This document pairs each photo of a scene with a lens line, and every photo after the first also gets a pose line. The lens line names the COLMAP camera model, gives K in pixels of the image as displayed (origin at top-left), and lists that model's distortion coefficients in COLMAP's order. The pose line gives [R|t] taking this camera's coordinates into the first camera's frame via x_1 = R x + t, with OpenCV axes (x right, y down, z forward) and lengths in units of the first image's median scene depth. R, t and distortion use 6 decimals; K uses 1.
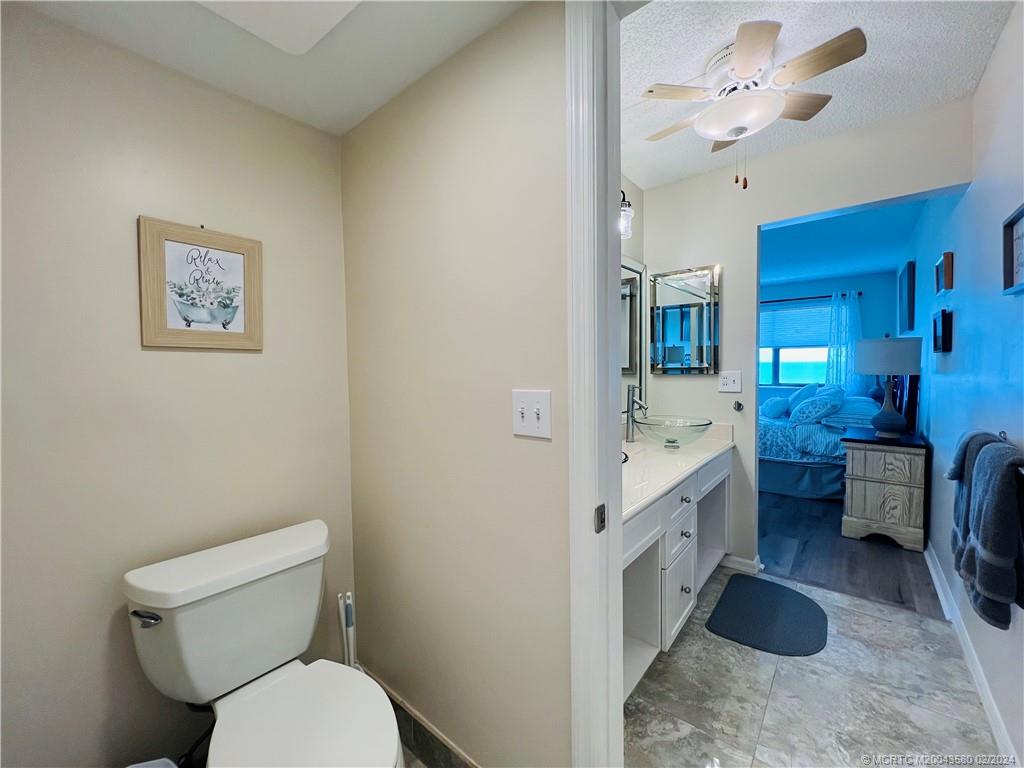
lens RADIAL K [[410.2, 0, 512.5], [0, 410.2, 383.2], [0, 0, 1]] dist [-0.002400, 0.000904]
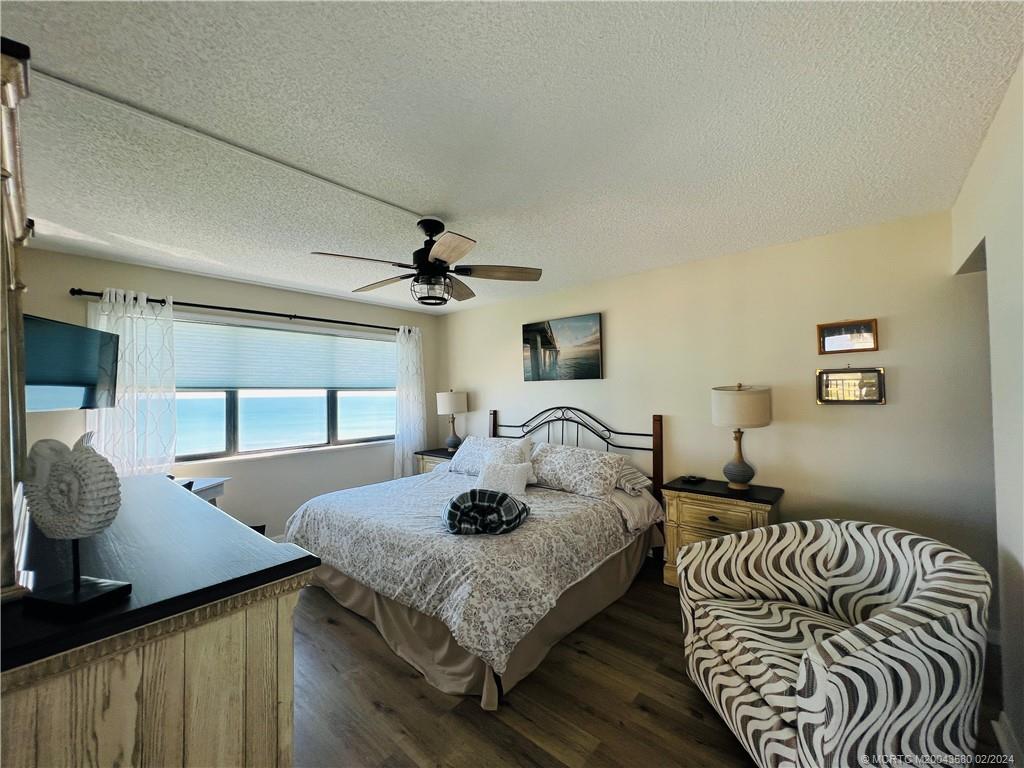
lens RADIAL K [[410.2, 0, 508.7], [0, 410.2, 378.2], [0, 0, 1]] dist [-0.002400, 0.000904]
pose [[0.020248, 0.051241, 0.998481, -0.097866], [0.057972, 0.996945, -0.052338, -0.120951], [-0.998113, 0.058943, 0.017216, 1.622794]]
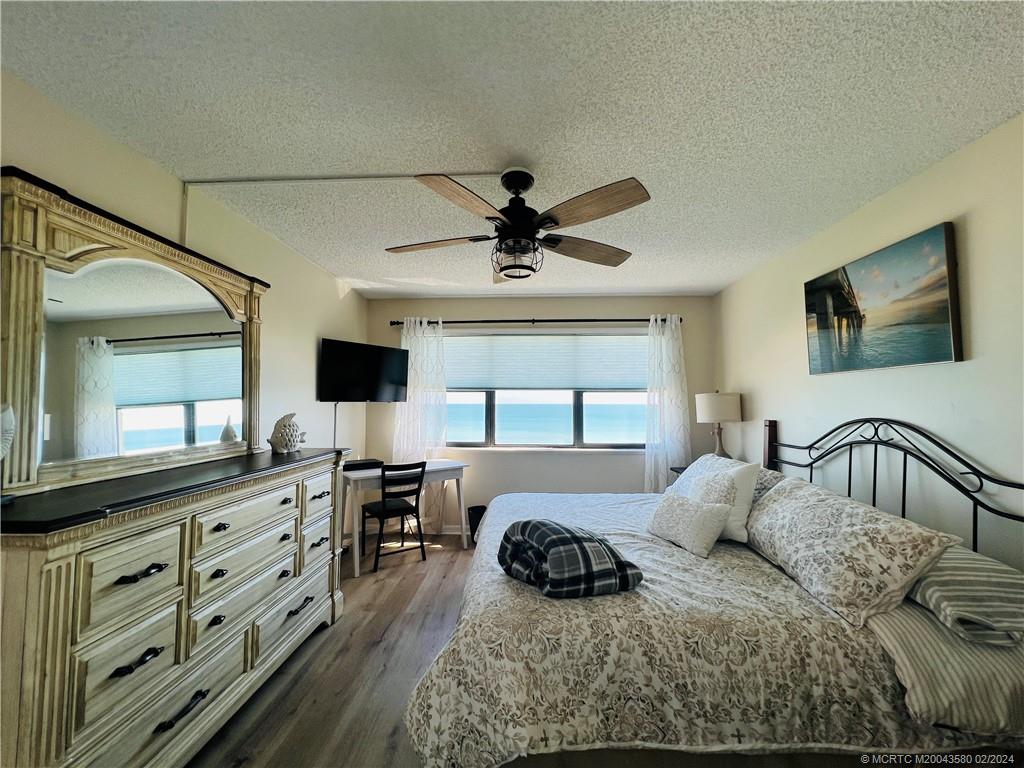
lens RADIAL K [[410.2, 0, 511.6], [0, 410.2, 381.0], [0, 0, 1]] dist [-0.002400, 0.000904]
pose [[0.794178, 0.050327, 0.605597, 0.345667], [0.011322, 0.995166, -0.097549, -0.087003], [-0.607579, 0.084328, 0.789770, 1.252598]]
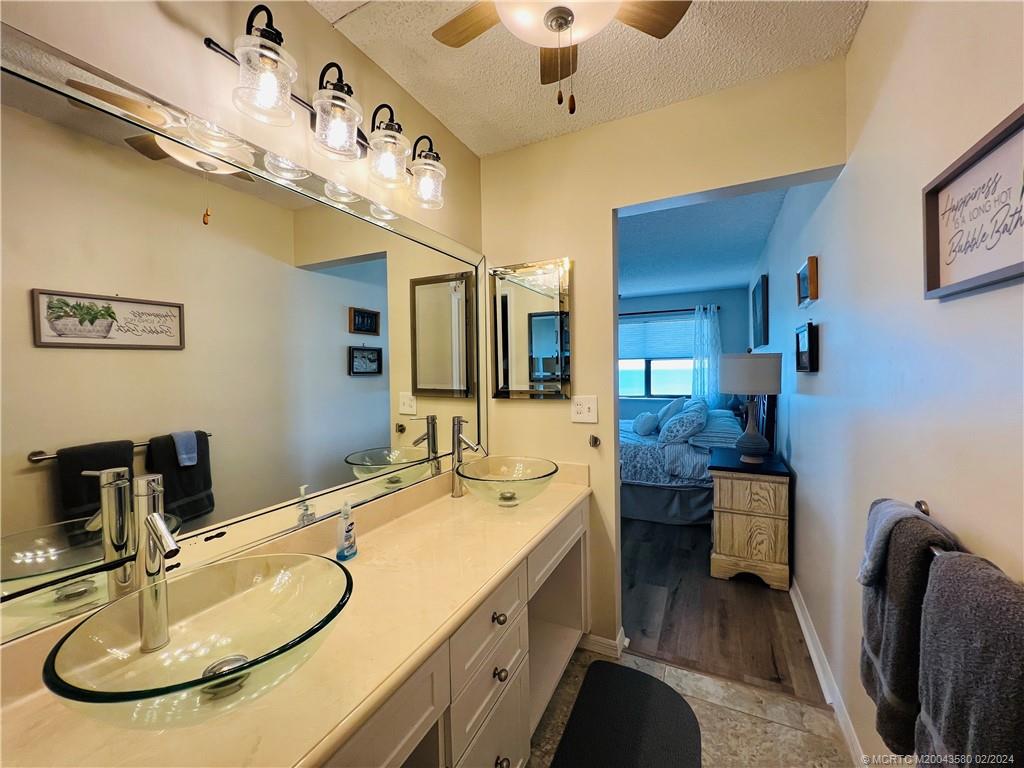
lens RADIAL K [[410.2, 0, 513.1], [0, 410.2, 383.6], [0, 0, 1]] dist [-0.002400, 0.000904]
pose [[0.970588, -0.008343, 0.240604, 0.193614], [0.012370, 0.999807, -0.015233, -0.038115], [-0.240430, 0.017761, 0.970504, 0.255008]]
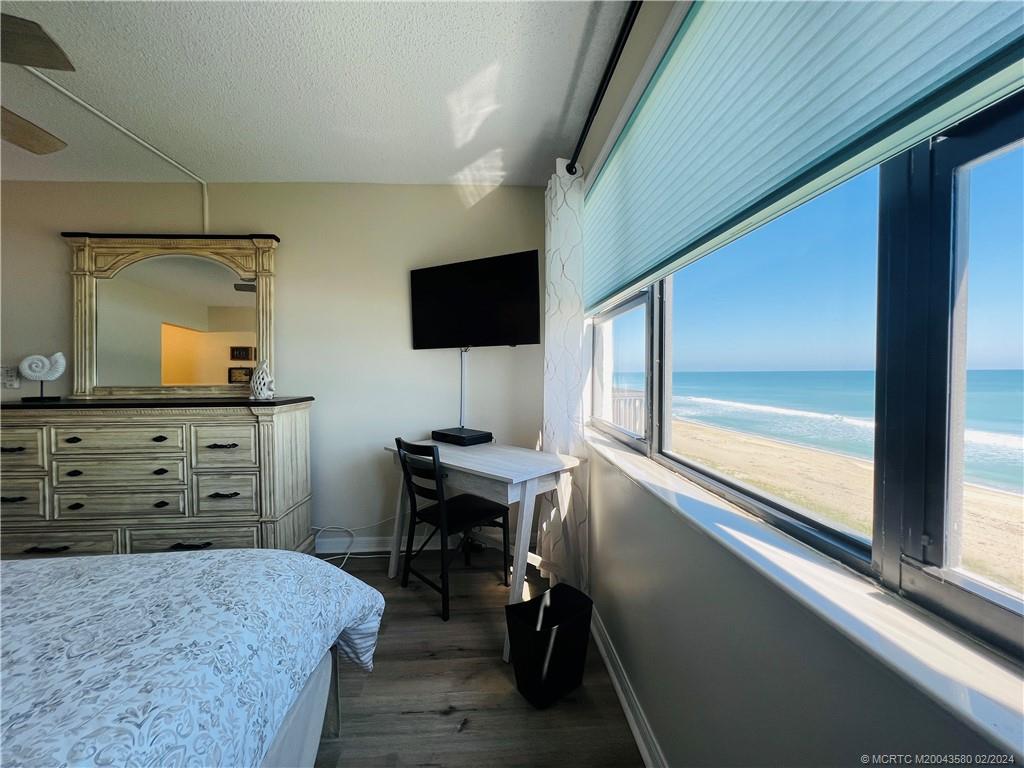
lens RADIAL K [[413.1, 0, 502.3], [0, 413.1, 378.5], [0, 0, 1]] dist [-0.000723, 0.000216]
pose [[0.676441, 0.024321, -0.736095, 1.518747], [-0.032590, 0.999464, 0.003074, -0.089590], [0.735775, 0.021910, 0.676871, 2.045491]]
